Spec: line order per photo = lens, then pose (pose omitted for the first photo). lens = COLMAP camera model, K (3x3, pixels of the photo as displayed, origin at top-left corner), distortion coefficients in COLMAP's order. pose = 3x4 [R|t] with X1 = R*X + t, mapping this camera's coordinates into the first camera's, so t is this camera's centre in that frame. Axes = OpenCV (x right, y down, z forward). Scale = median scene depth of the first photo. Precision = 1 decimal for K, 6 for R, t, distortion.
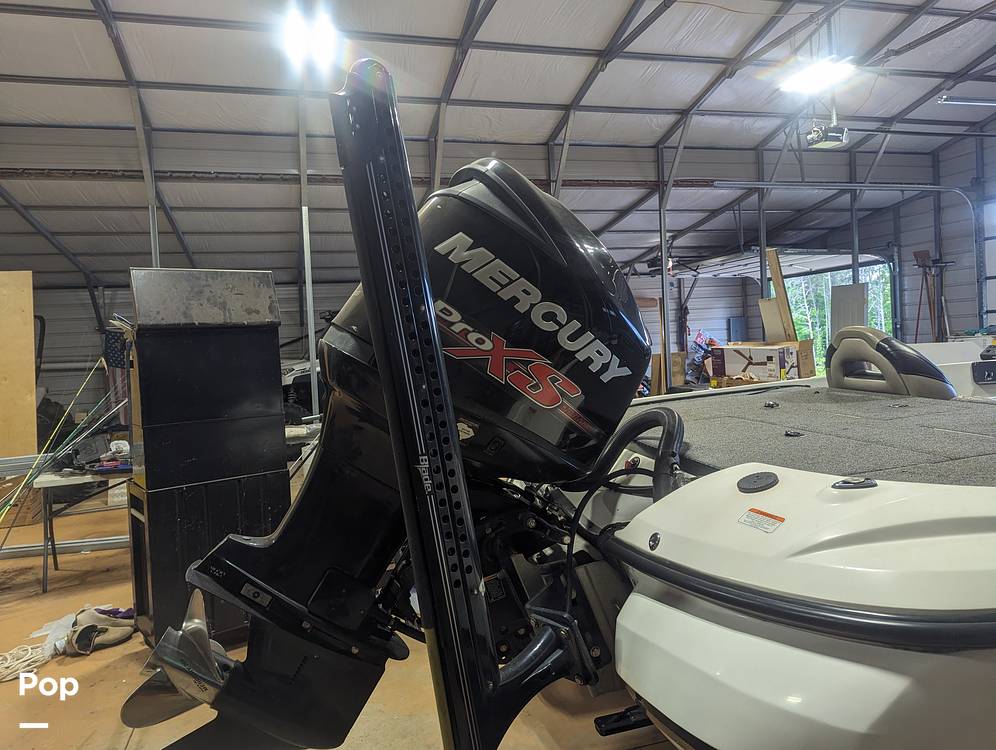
lens RADIAL K [[707.2, 0, 495.3], [0, 707.2, 360.7], [0, 0, 1]] dist [0.050229, -0.051697]
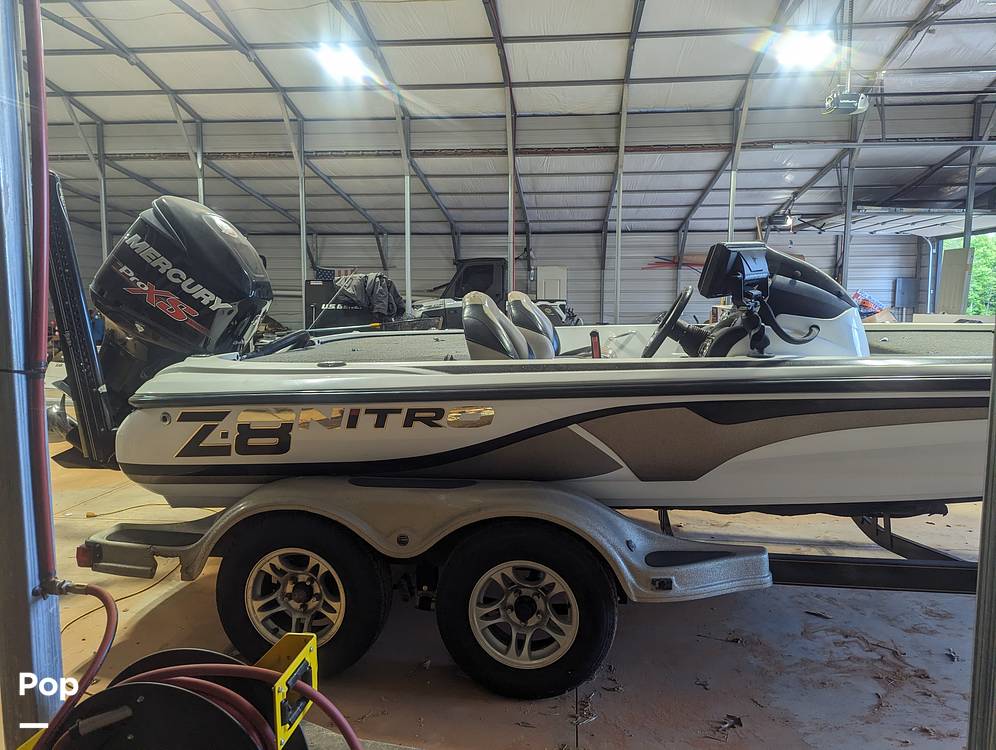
lens RADIAL K [[707.2, 0, 505.0], [0, 707.2, 367.1], [0, 0, 1]] dist [0.050229, -0.051697]
pose [[0.923088, 0.093881, -0.372955, 0.420717], [-0.060415, 0.993106, 0.100455, -0.015533], [0.379814, -0.070196, 0.922396, -0.136497]]
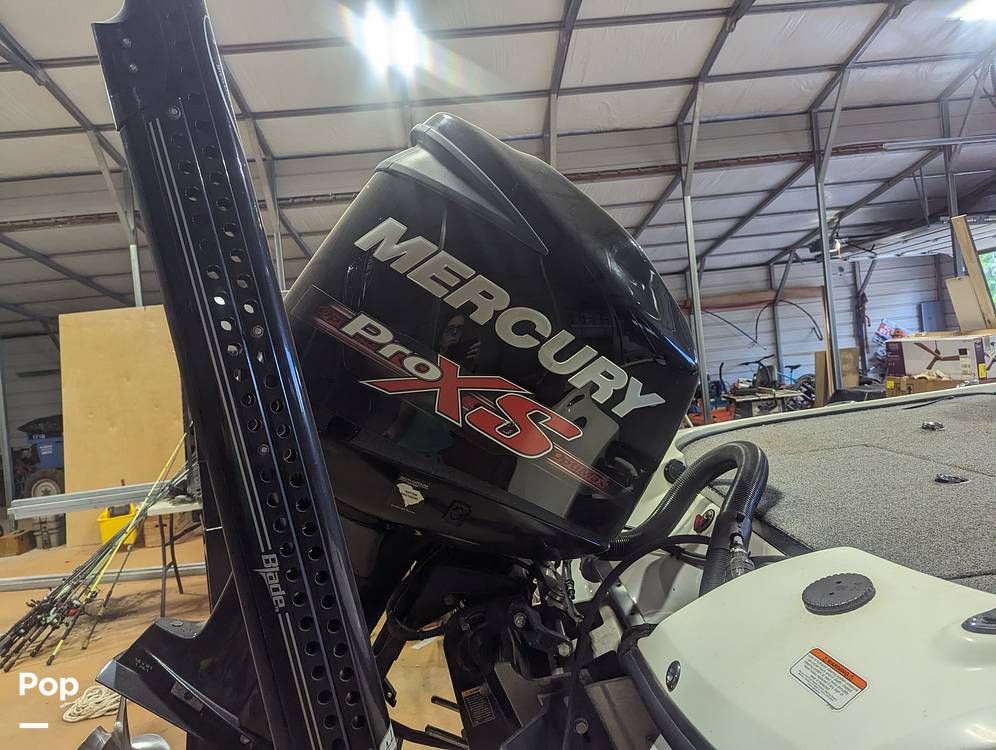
lens RADIAL K [[707.2, 0, 487.8], [0, 707.2, 365.2], [0, 0, 1]] dist [0.050229, -0.051697]
pose [[0.970370, -0.045057, -0.237386, 0.049239], [0.044612, 0.998978, -0.007246, -0.005237], [0.237470, -0.003559, 0.971388, 0.075072]]
